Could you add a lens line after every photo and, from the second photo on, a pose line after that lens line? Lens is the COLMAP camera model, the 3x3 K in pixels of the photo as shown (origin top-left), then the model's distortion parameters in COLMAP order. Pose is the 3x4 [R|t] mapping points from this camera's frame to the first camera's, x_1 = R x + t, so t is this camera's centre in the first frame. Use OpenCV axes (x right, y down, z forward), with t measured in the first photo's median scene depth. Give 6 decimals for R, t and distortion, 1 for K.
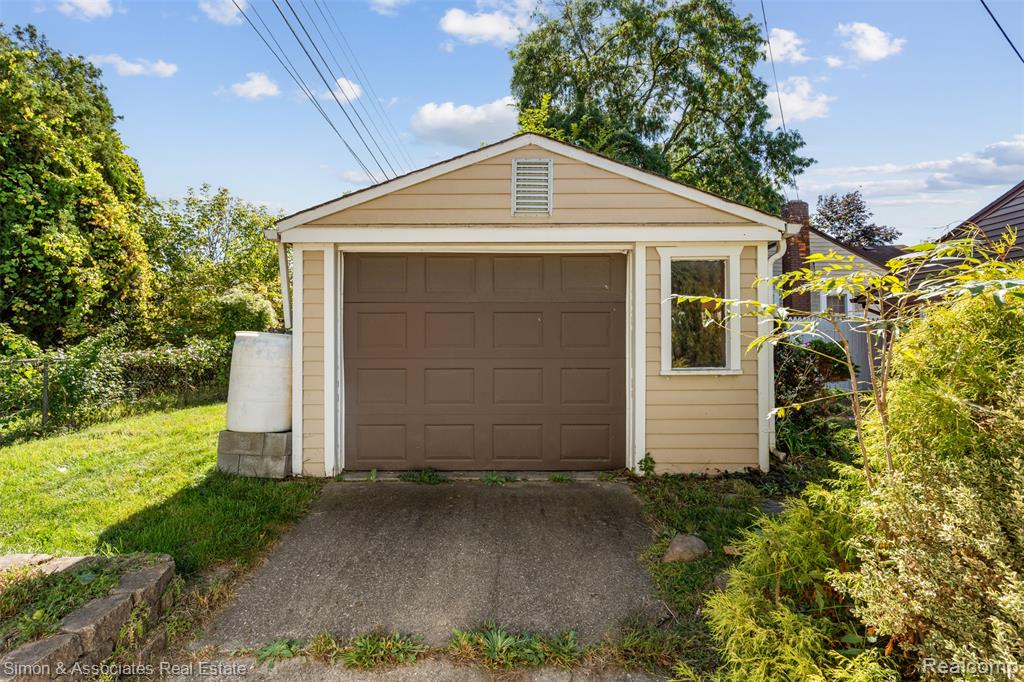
lens RADIAL K [[456.5, 0, 515.3], [0, 456.5, 333.2], [0, 0, 1]] dist [0.002543, 0.000834]
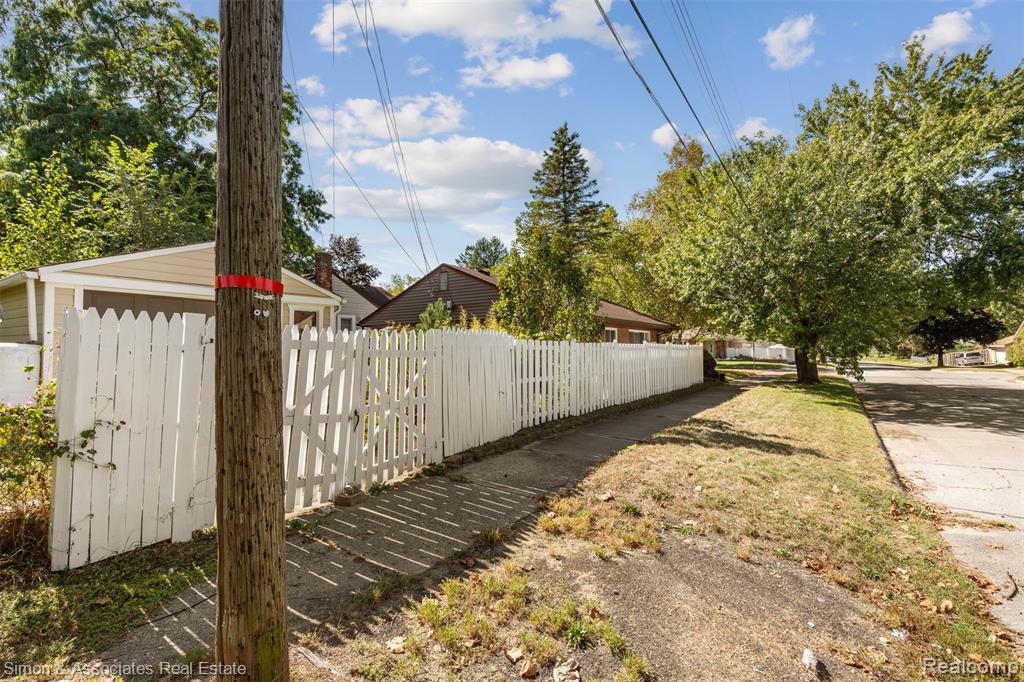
lens RADIAL K [[455.4, 0, 506.4], [0, 455.4, 322.5], [0, 0, 1]] dist [-0.001950, 0.000959]
pose [[0.562940, 0.044846, 0.825280, -0.370861], [-0.012399, 0.998873, -0.045822, -0.009542], [-0.826405, 0.015562, 0.562861, -0.438569]]
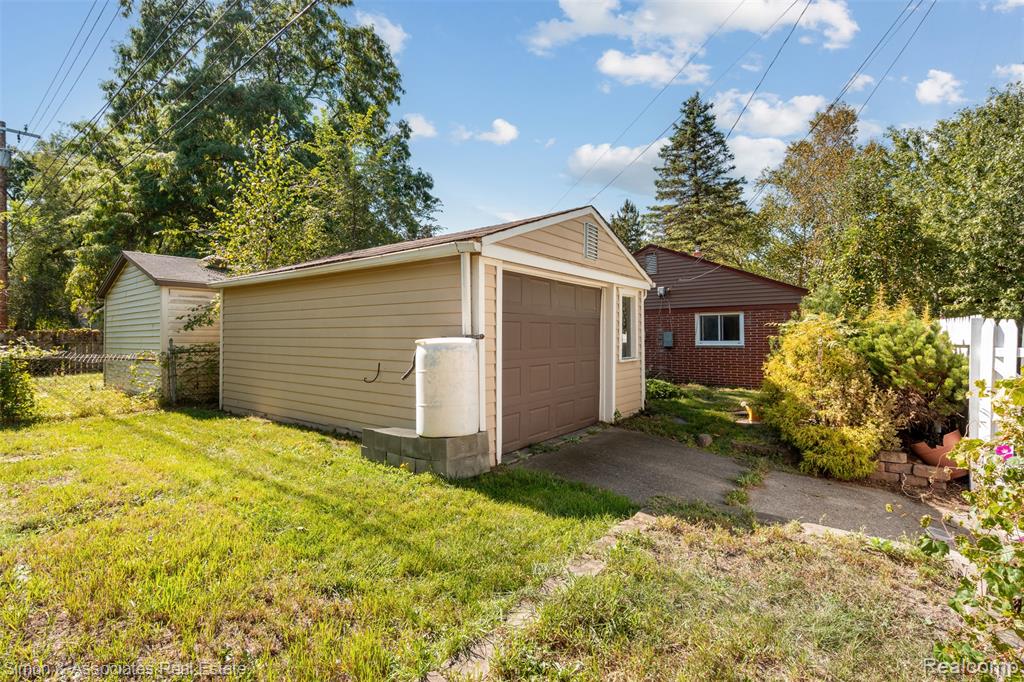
lens RADIAL K [[455.4, 0, 506.4], [0, 455.4, 322.5], [0, 0, 1]] dist [-0.001950, 0.000959]
pose [[0.612779, 0.025069, 0.789857, -0.556188], [-0.011662, 0.999675, -0.022681, -0.006178], [-0.790168, 0.004688, 0.612872, 0.122288]]
